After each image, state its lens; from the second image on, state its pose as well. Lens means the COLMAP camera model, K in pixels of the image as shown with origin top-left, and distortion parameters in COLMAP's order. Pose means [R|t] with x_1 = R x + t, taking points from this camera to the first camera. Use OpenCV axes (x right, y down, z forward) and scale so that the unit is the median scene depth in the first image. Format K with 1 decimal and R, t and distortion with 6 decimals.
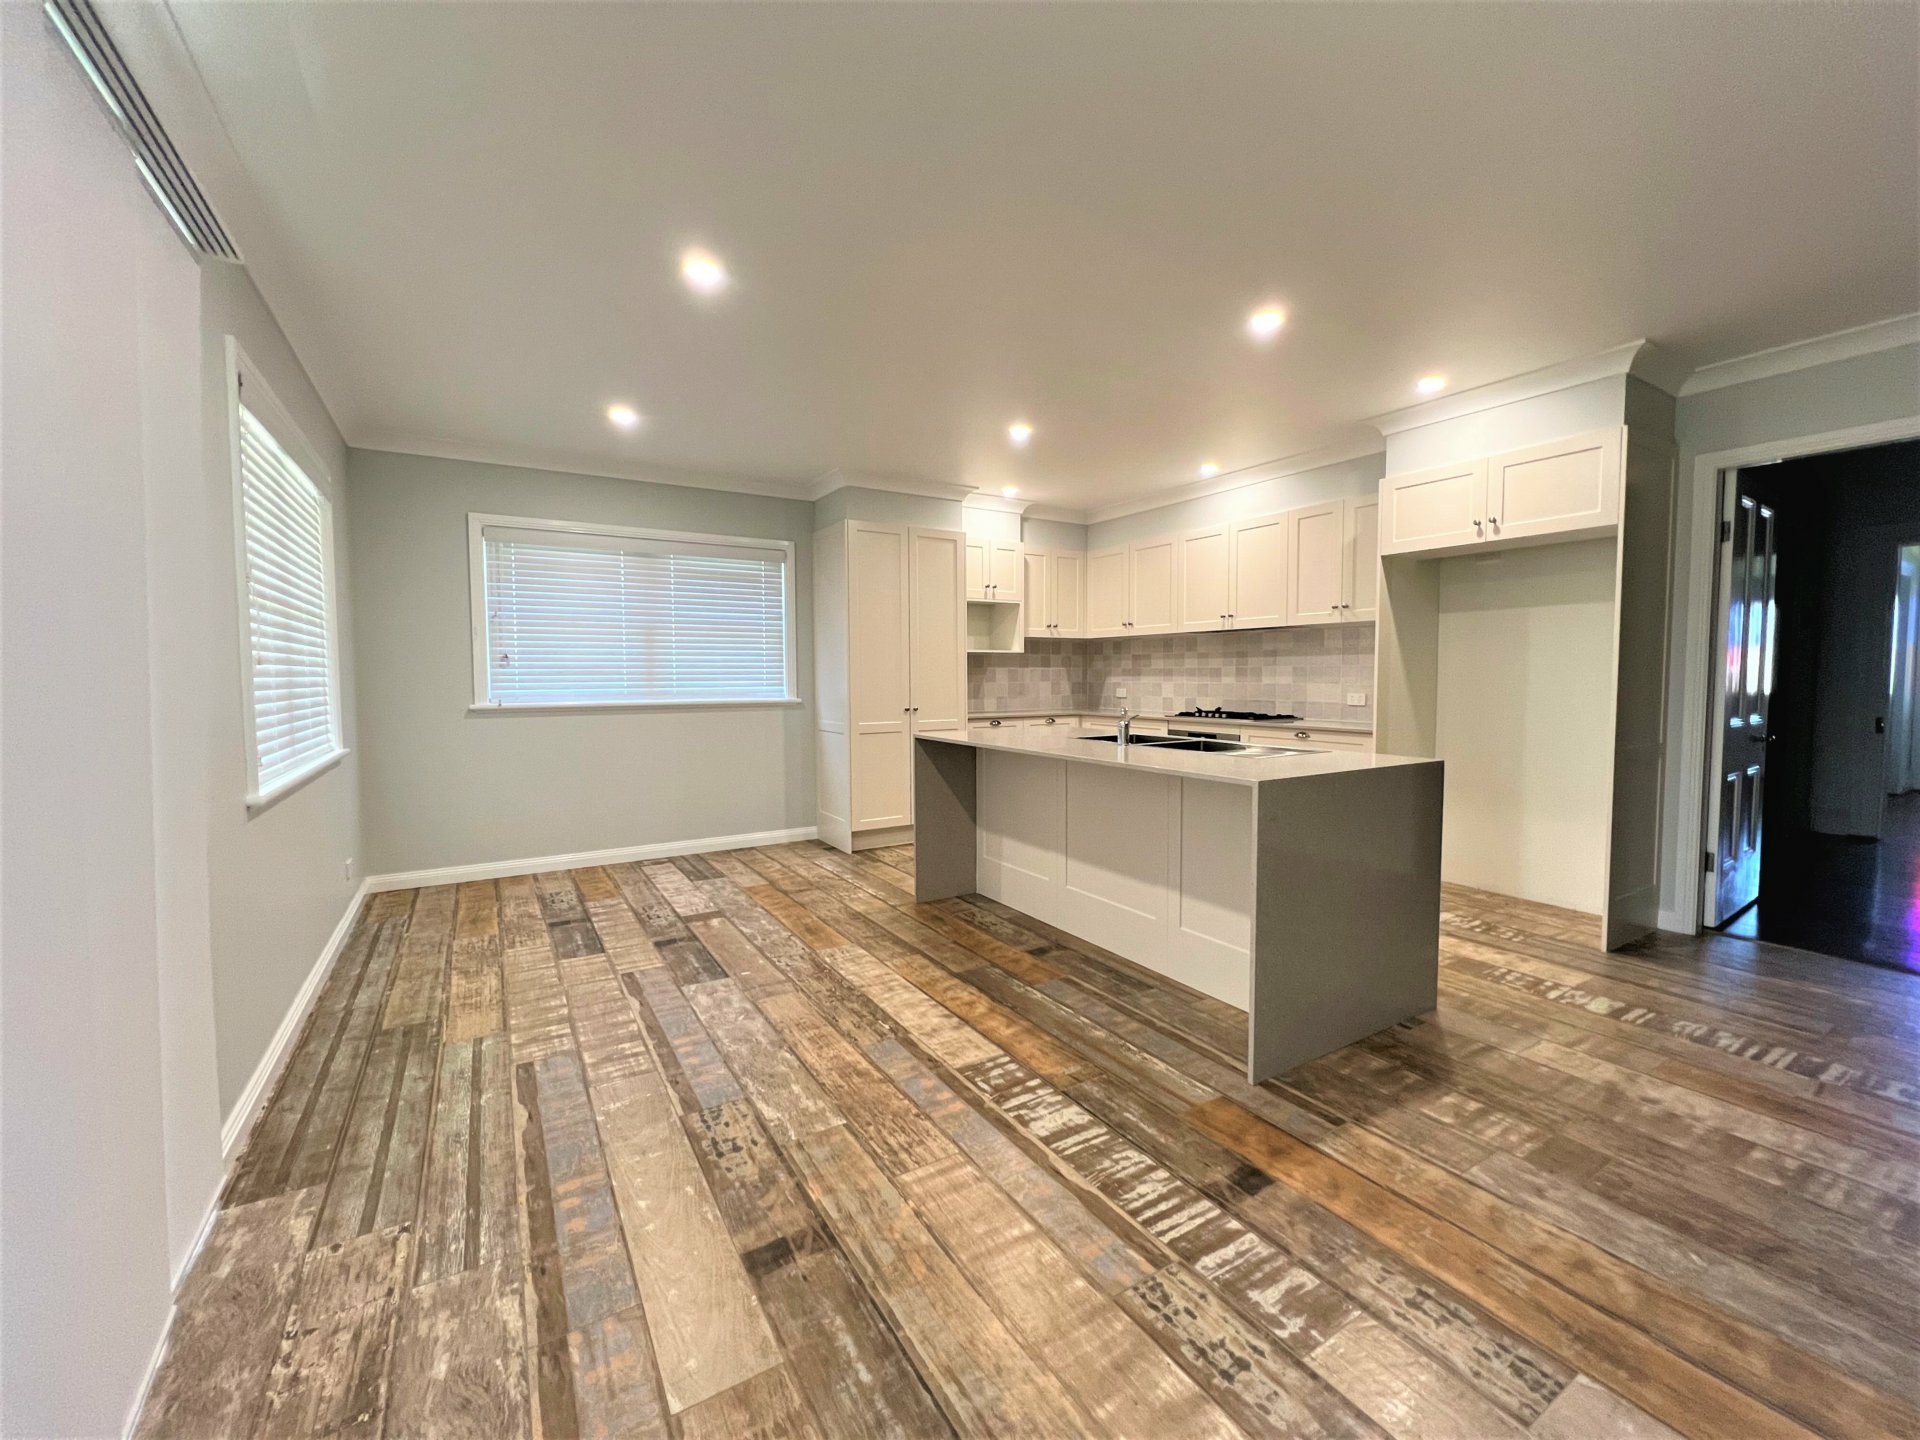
lens RADIAL K [[778.9, 0, 962.9], [0, 778.9, 722.0], [0, 0, 1]] dist [0.003377, -0.000168]
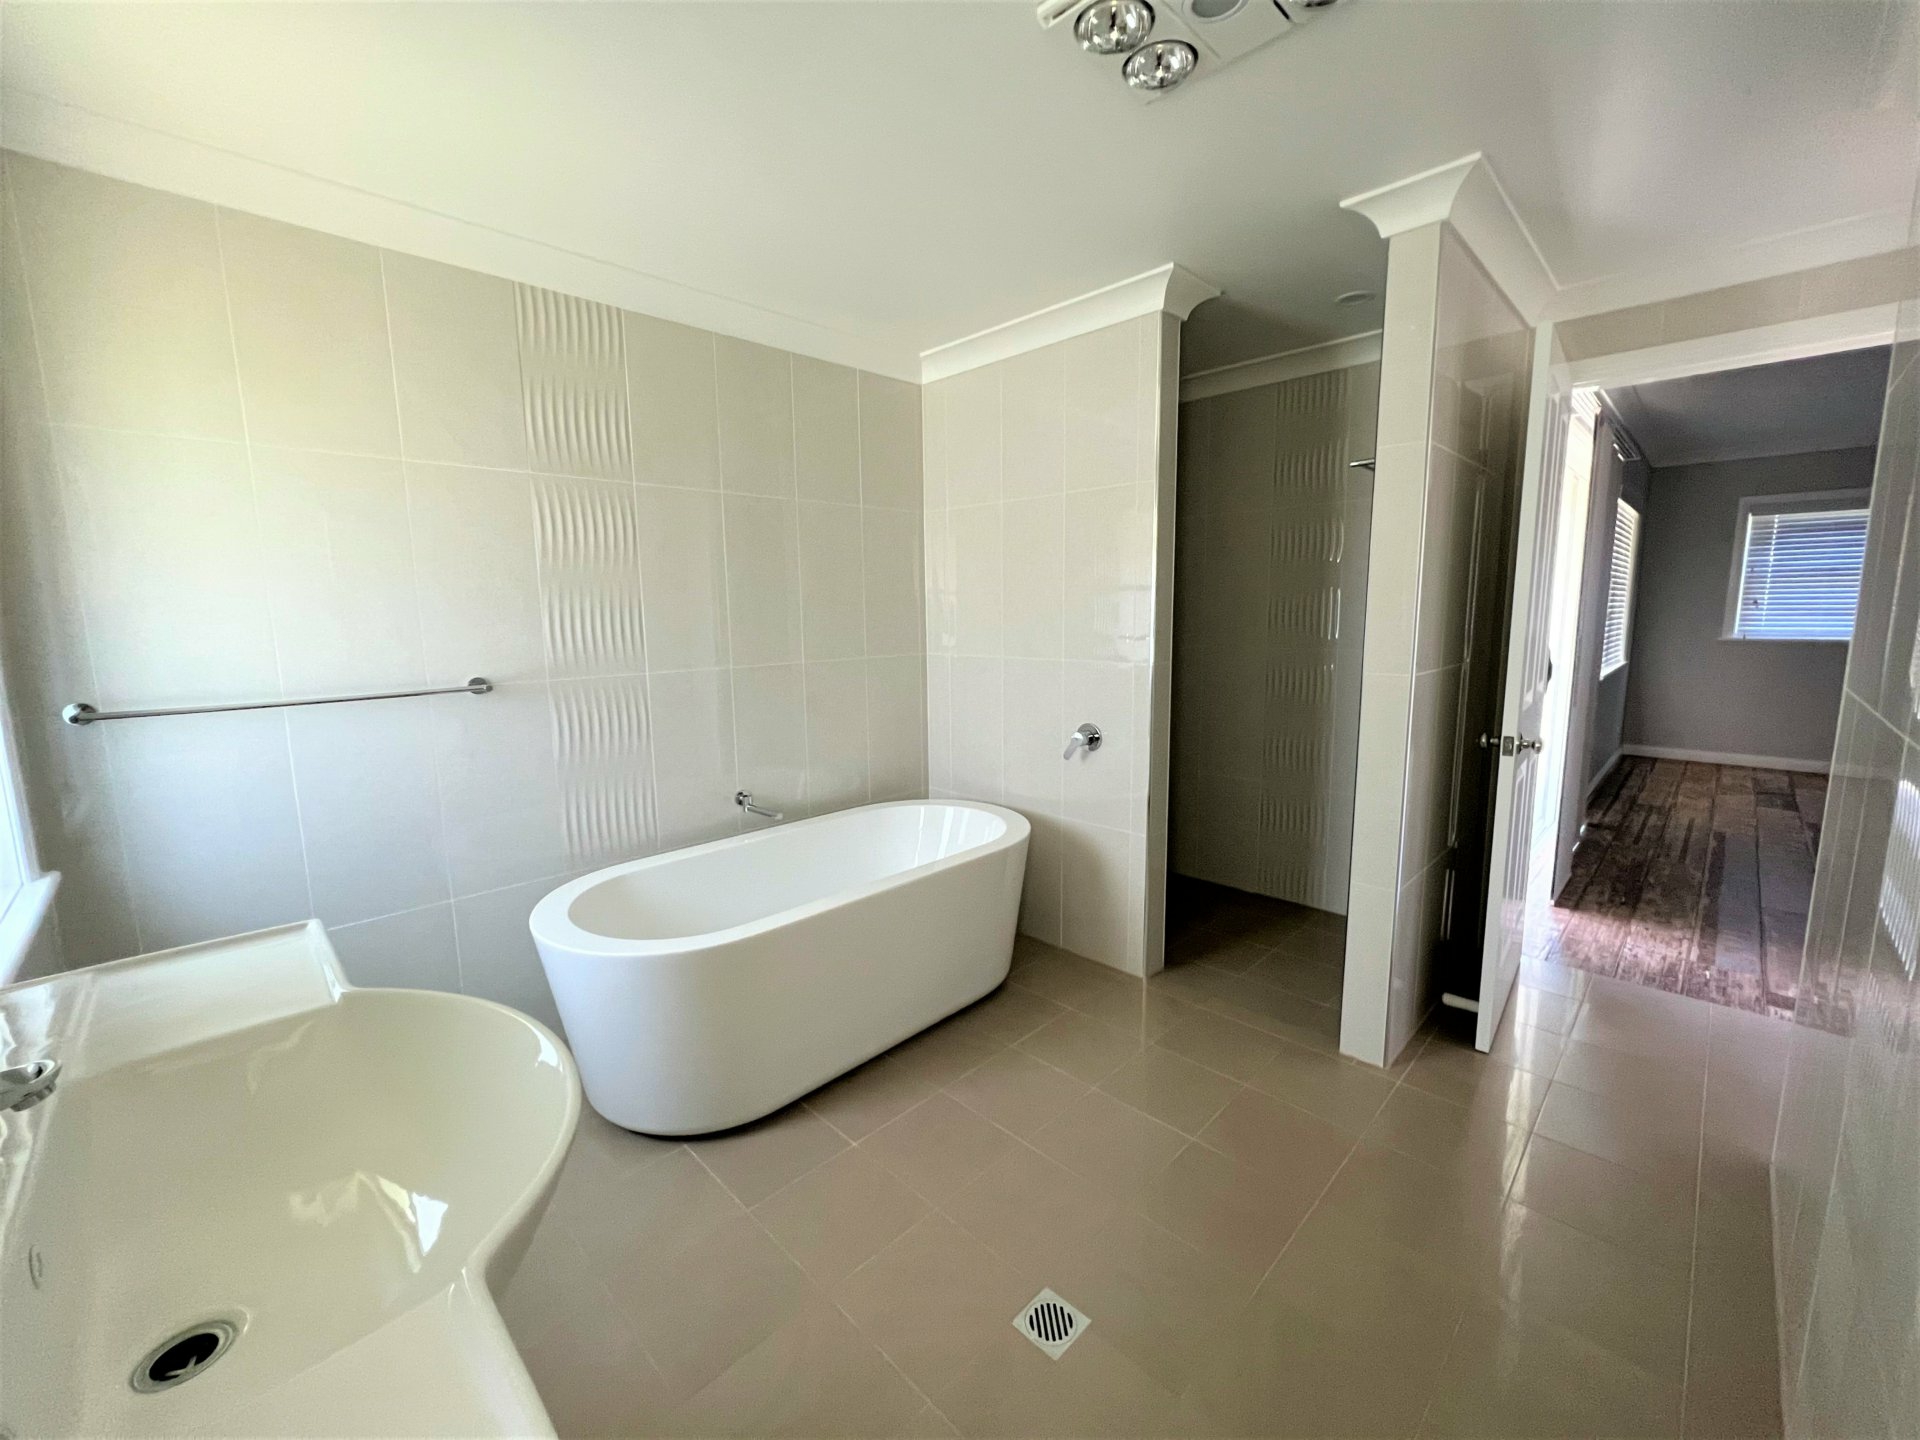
lens RADIAL K [[778.9, 0, 941.8], [0, 778.9, 728.6], [0, 0, 1]] dist [0.003377, -0.000168]
pose [[0.227067, 0.140074, -0.963753, 0.728034], [-0.043580, 0.990072, 0.133631, 0.019567], [0.972903, 0.011657, 0.230918, -1.160272]]
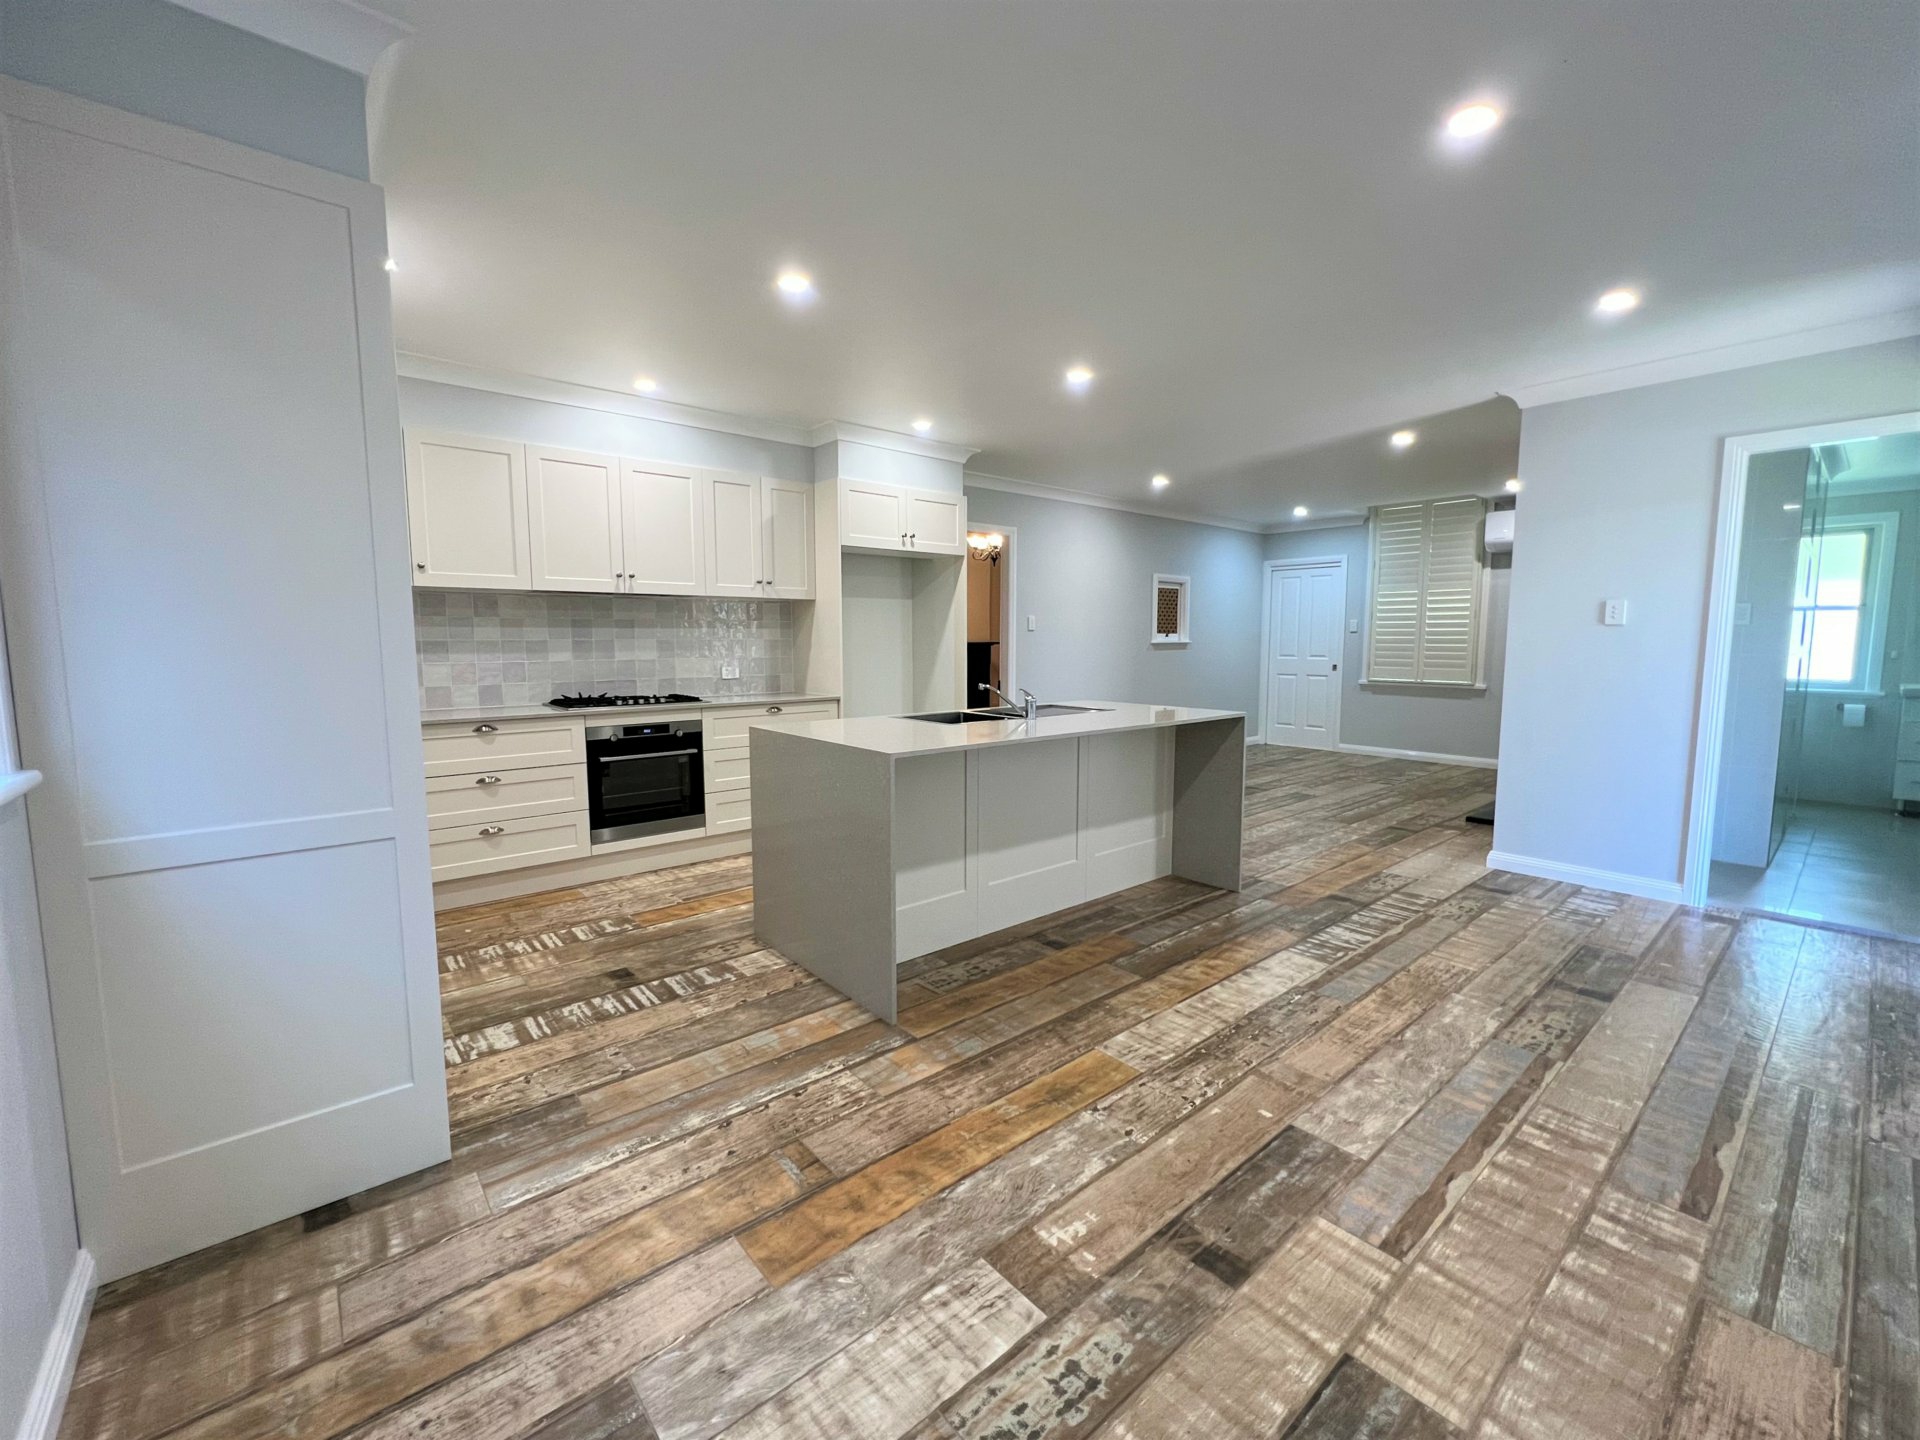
lens RADIAL K [[778.9, 0, 968.2], [0, 778.9, 720.9], [0, 0, 1]] dist [0.003377, -0.000168]
pose [[-0.156234, -0.099477, 0.982698, -1.015944], [0.060412, 0.992090, 0.110032, -0.111186], [-0.985871, 0.076558, -0.148989, 1.572558]]
